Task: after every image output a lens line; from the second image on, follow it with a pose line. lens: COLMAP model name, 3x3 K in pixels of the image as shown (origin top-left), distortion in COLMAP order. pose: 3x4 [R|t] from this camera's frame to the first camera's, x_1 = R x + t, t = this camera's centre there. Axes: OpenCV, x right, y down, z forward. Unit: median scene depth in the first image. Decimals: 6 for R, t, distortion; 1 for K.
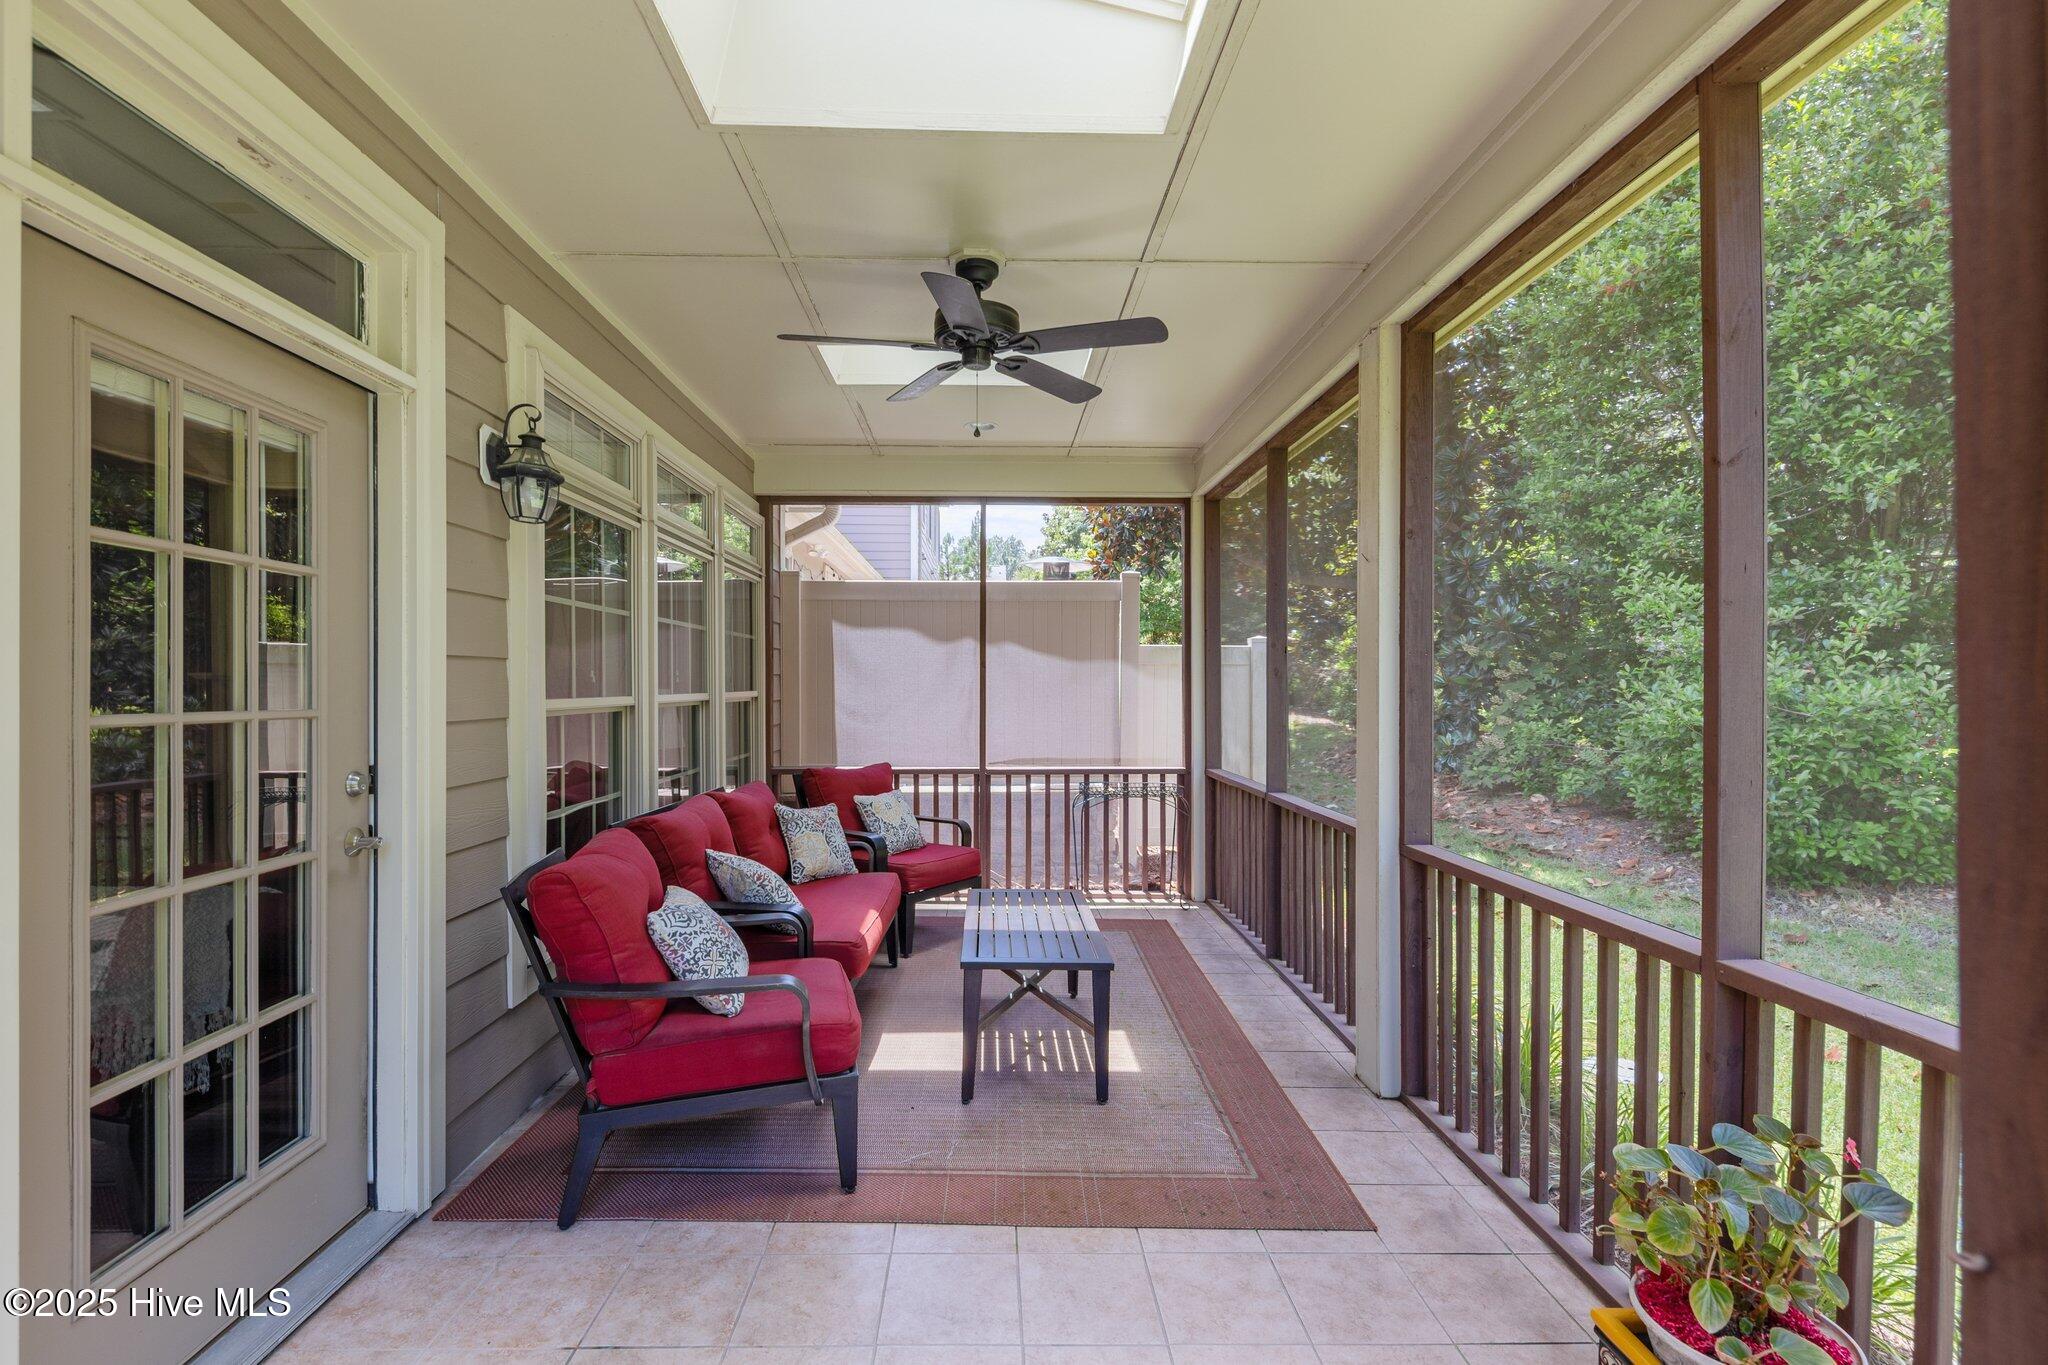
lens RADIAL K [[944.0, 0, 1024.0], [0, 944.0, 682.5], [0, 0, 1]] dist [-0.002394, -0.000451]
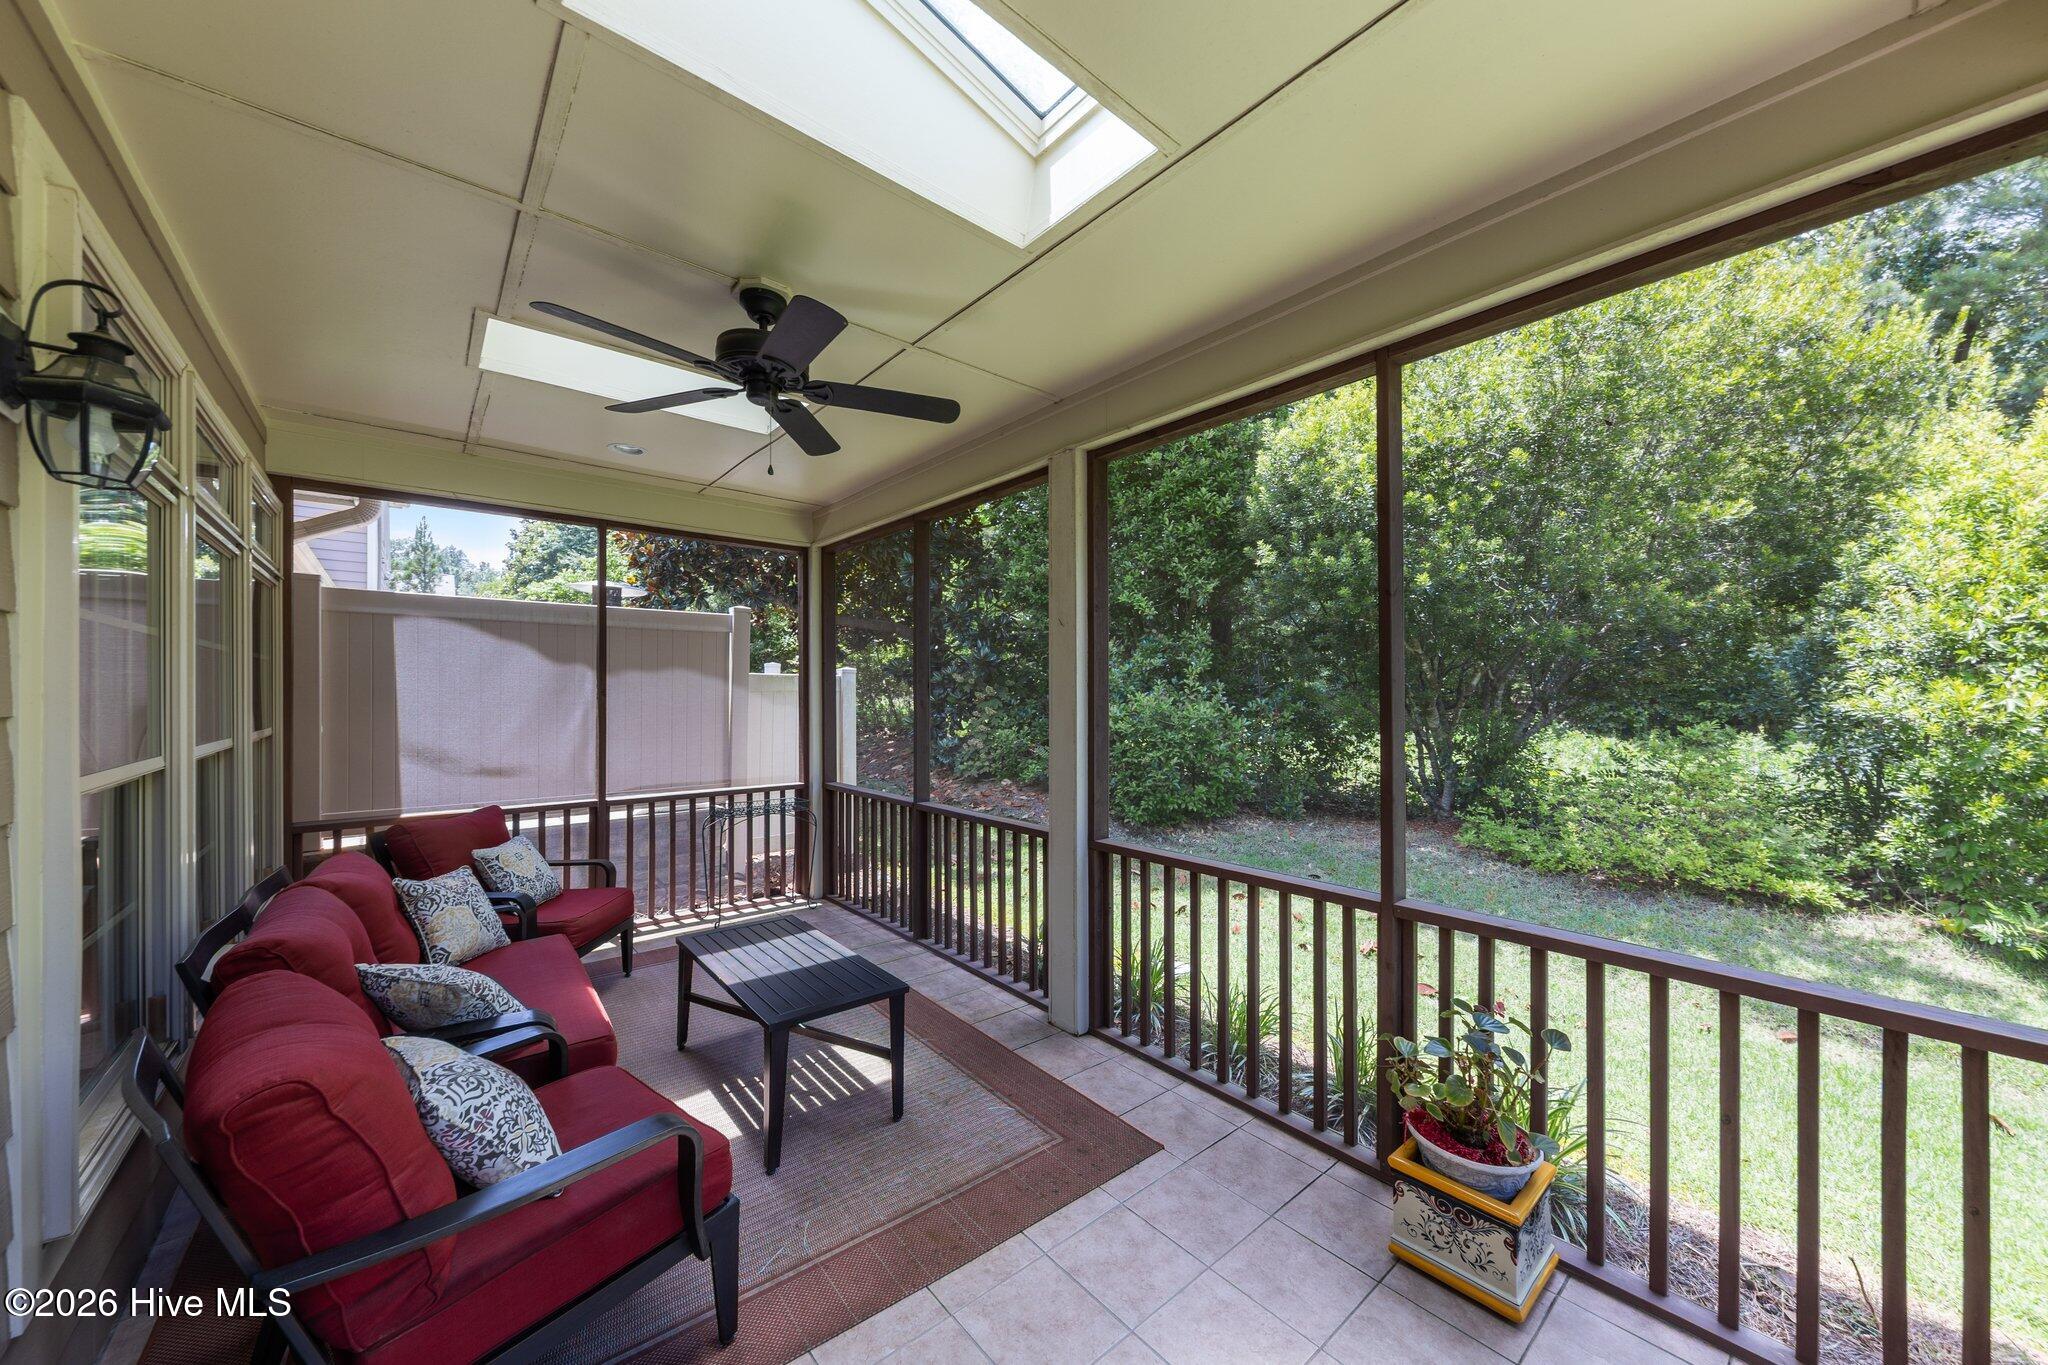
lens RADIAL K [[730.5, 0, 1024.0], [0, 730.5, 682.5], [0, 0, 1]] dist [0.016424, -0.007912]
pose [[0.774071, 0.009175, 0.633033, -0.202212], [-0.002335, 0.999930, -0.011637, -0.023651], [-0.633095, 0.007530, 0.774038, 0.157648]]
